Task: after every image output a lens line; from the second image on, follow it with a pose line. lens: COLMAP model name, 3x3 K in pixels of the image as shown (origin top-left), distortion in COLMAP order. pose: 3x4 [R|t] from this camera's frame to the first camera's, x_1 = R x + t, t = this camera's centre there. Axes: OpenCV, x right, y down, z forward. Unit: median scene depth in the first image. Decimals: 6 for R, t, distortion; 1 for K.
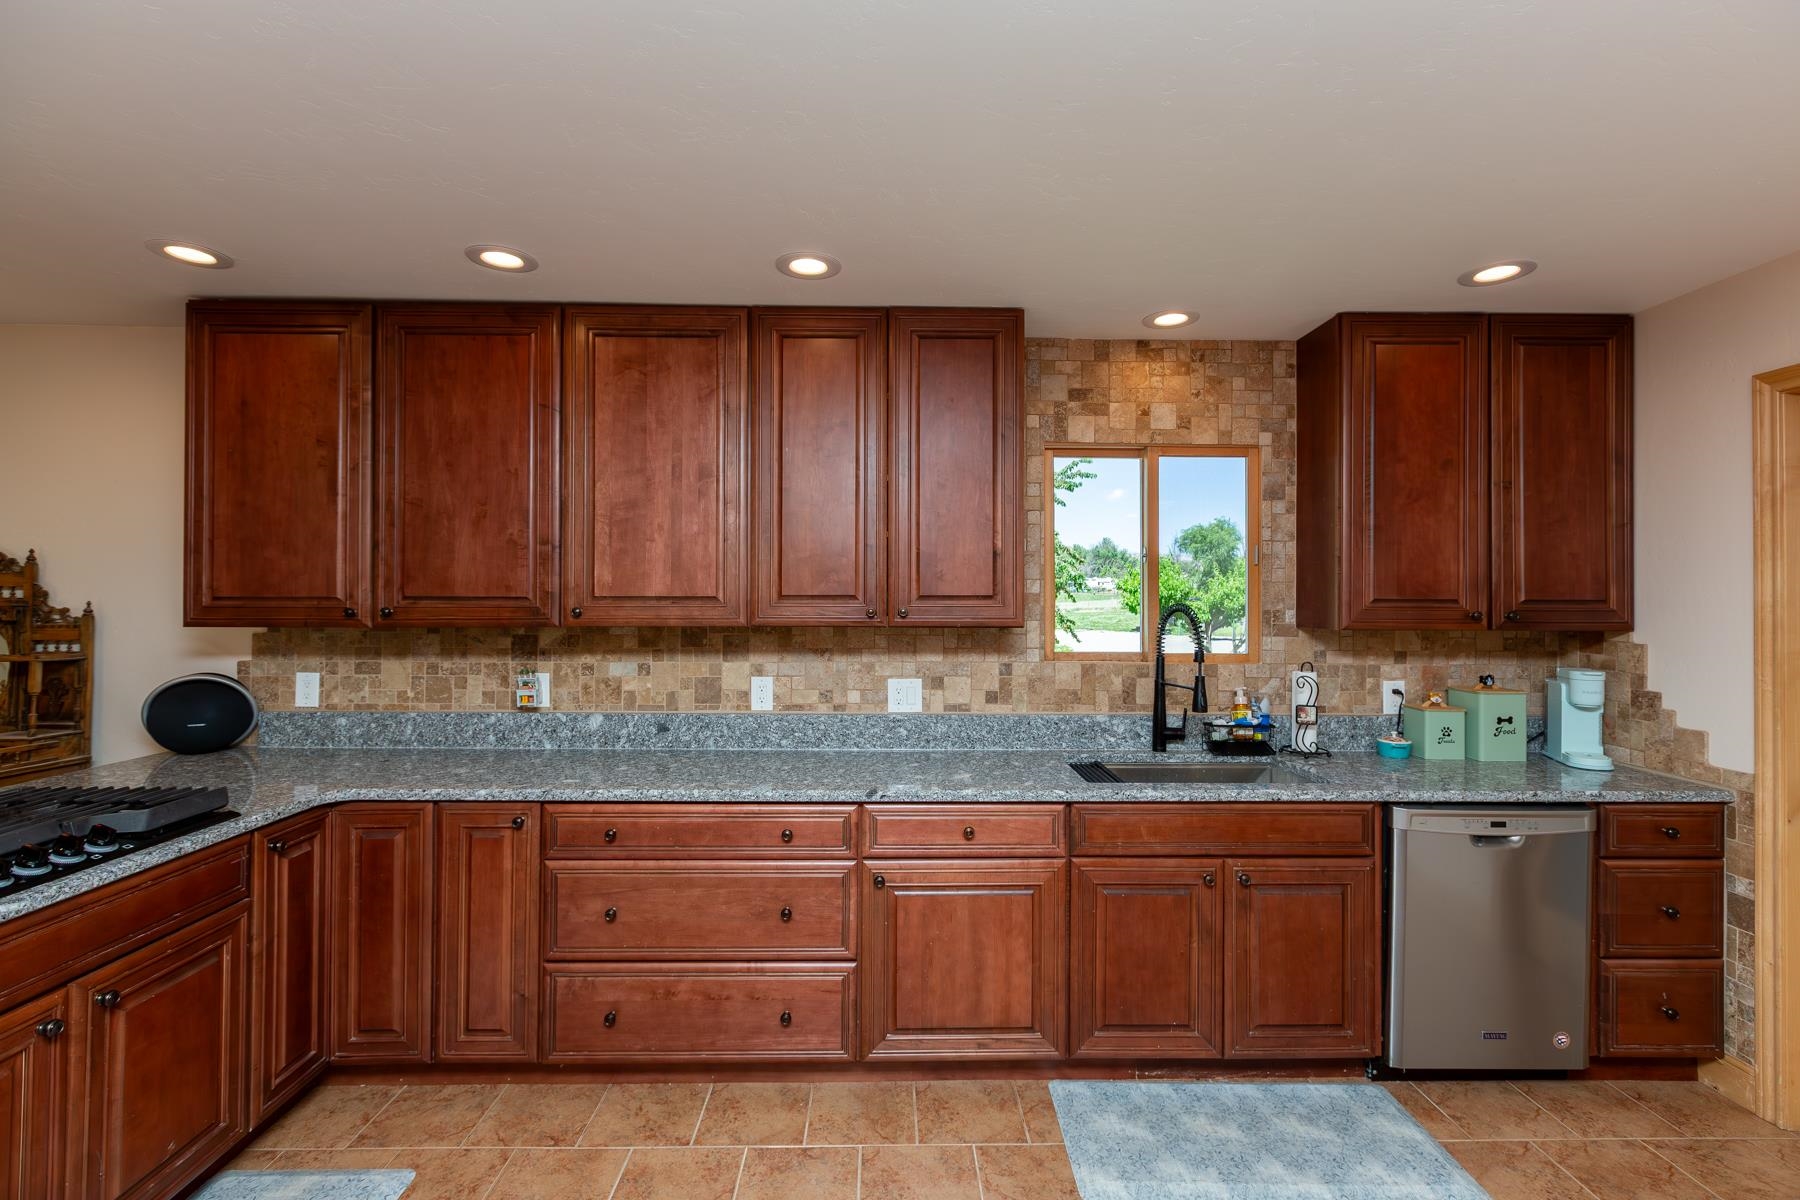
lens RADIAL K [[806.3, 0, 894.3], [0, 806.3, 588.7], [0, 0, 1]] dist [-0.002619, 0.001605]
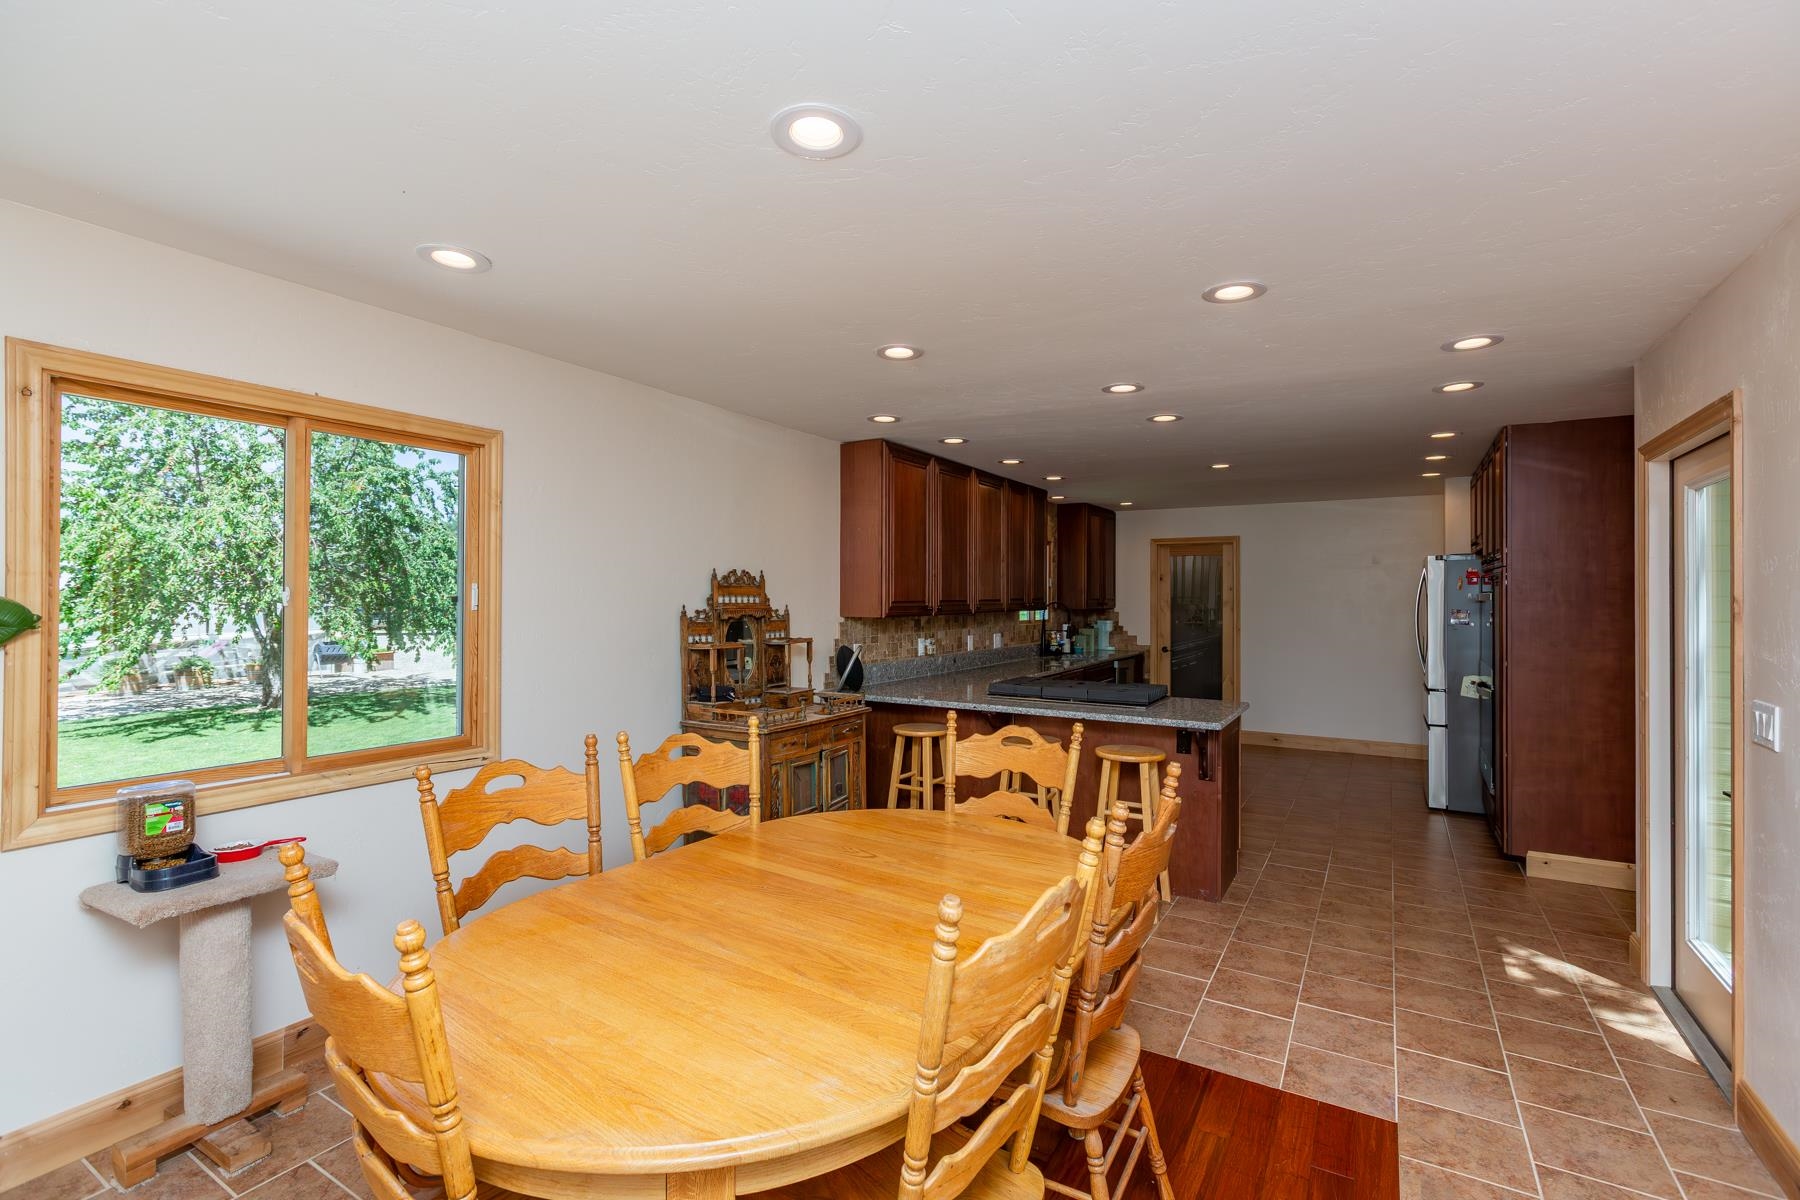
lens RADIAL K [[806.3, 0, 902.1], [0, 806.3, 596.7], [0, 0, 1]] dist [-0.002619, 0.001605]
pose [[0.534881, -0.004354, 0.844916, -2.162016], [-0.004080, 0.999962, 0.007735, -0.012485], [-0.844918, -0.007584, 0.534843, -0.020793]]
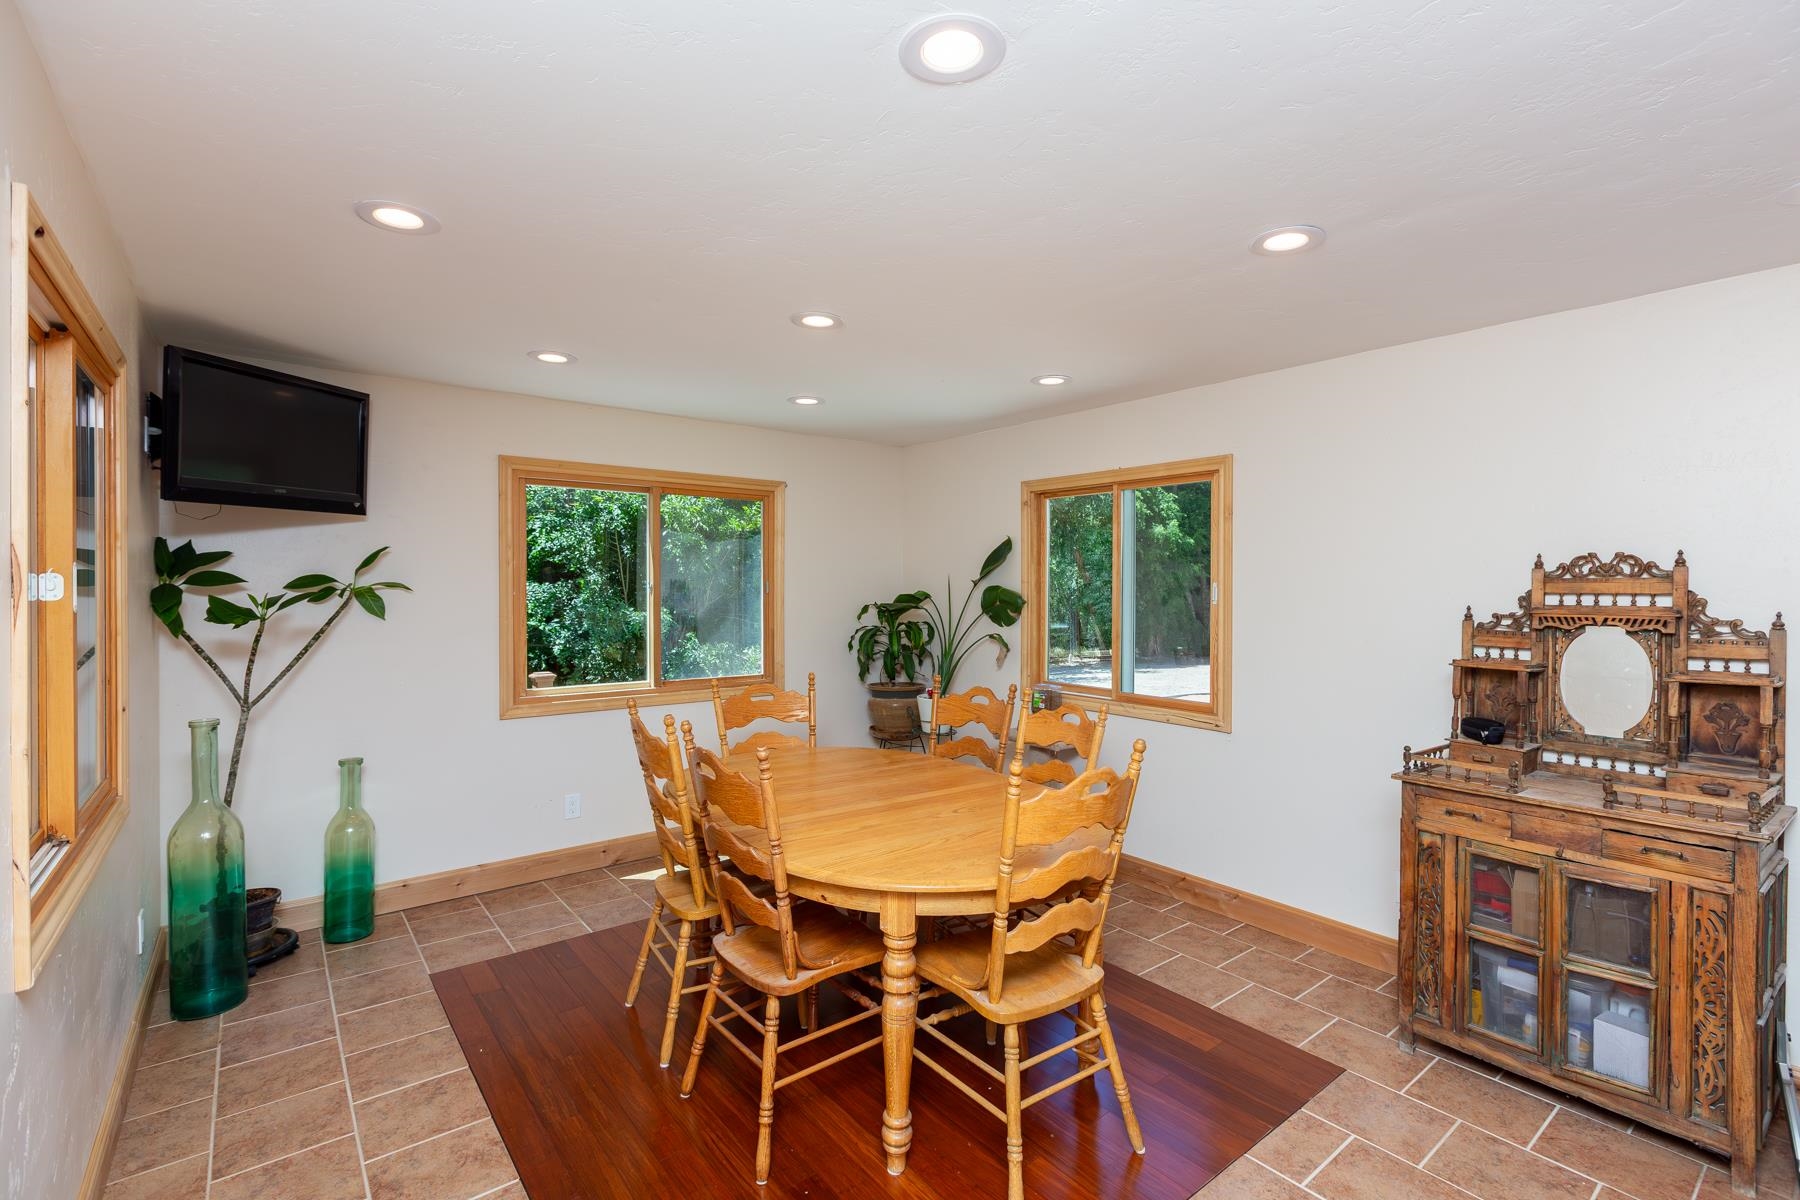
lens RADIAL K [[806.3, 0, 912.1], [0, 806.3, 599.4], [0, 0, 1]] dist [-0.002619, 0.001605]
pose [[0.605623, 0.005970, -0.795729, -0.870958], [0.004566, 0.999929, 0.010977, -0.009503], [0.795738, -0.010281, 0.605553, -0.166442]]
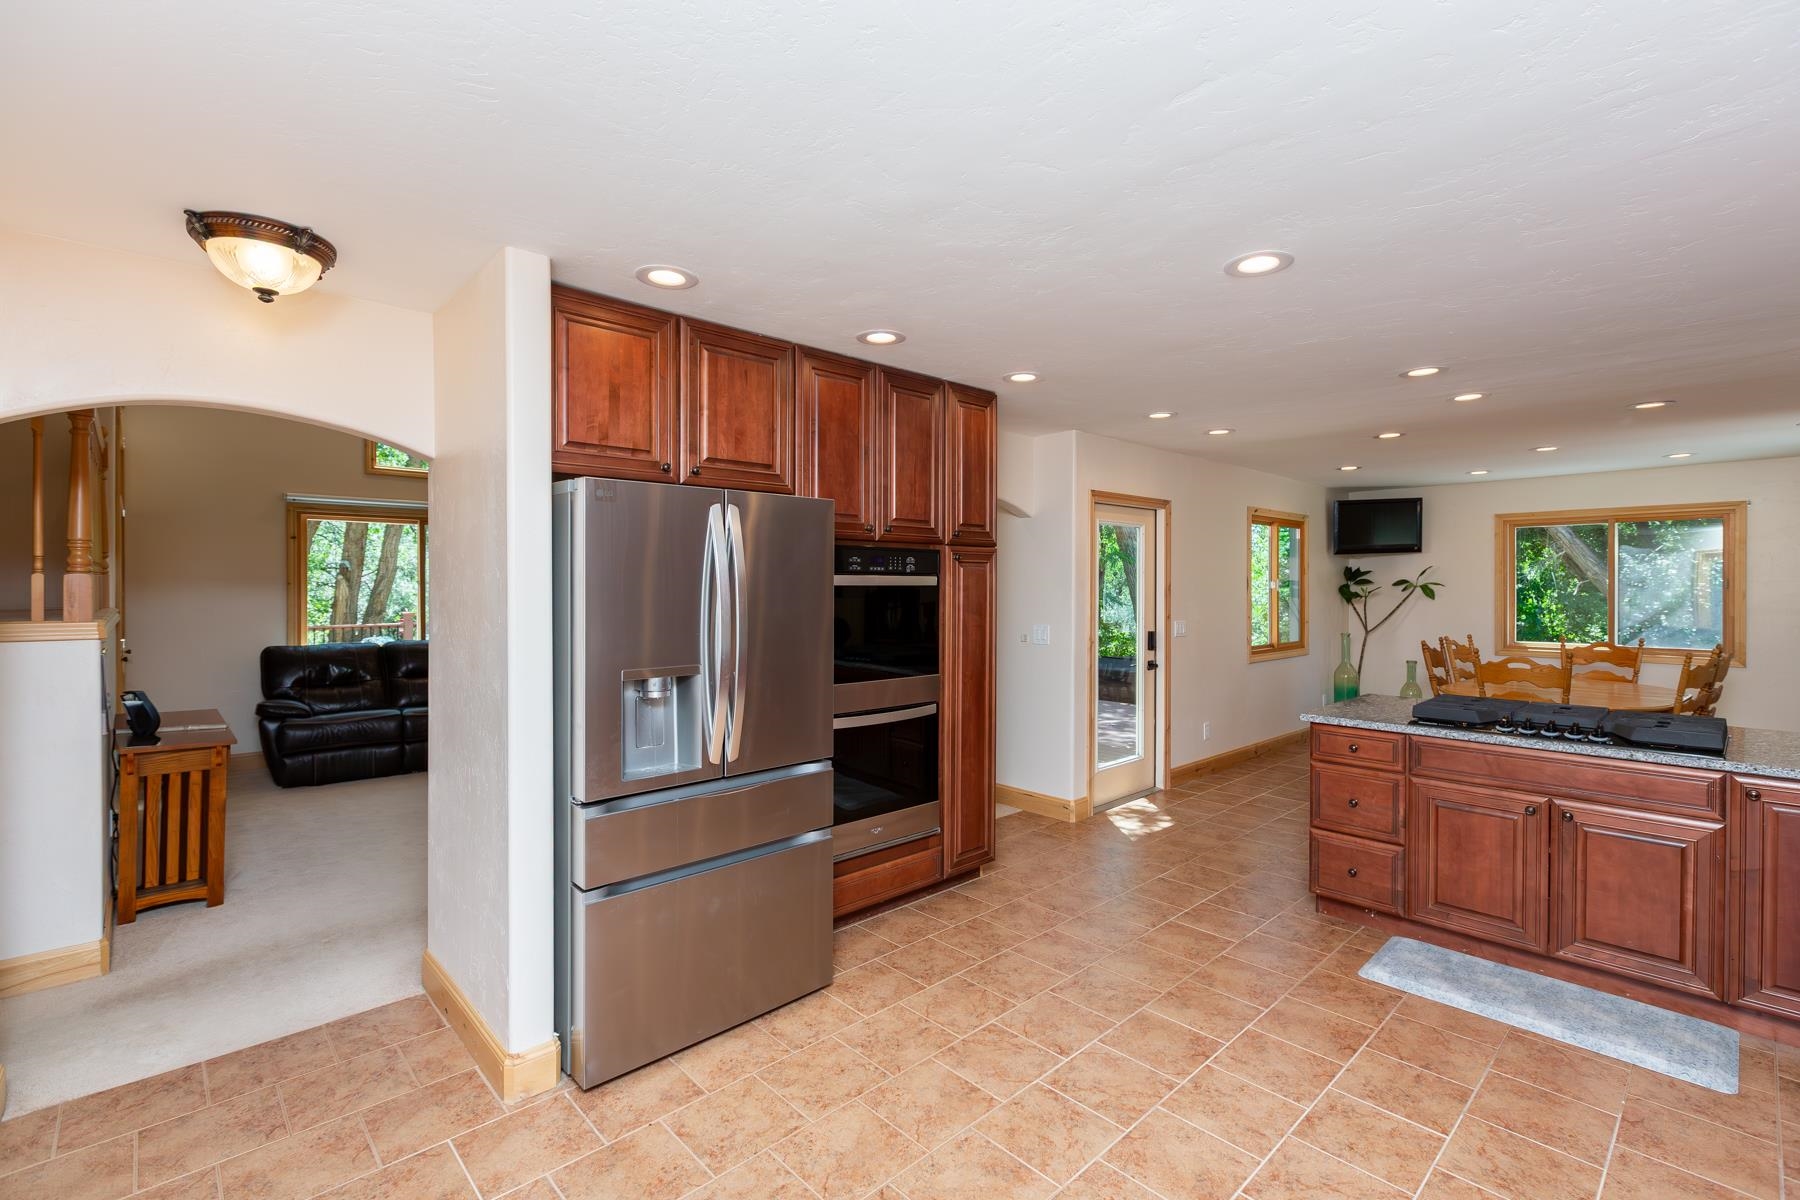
lens RADIAL K [[806.3, 0, 893.3], [0, 806.3, 596.6], [0, 0, 1]] dist [-0.002619, 0.001605]
pose [[-0.748009, 0.004066, -0.663676, 0.744767], [0.000190, 0.999982, 0.005913, 0.005329], [0.663688, 0.004297, -0.747997, 0.745944]]
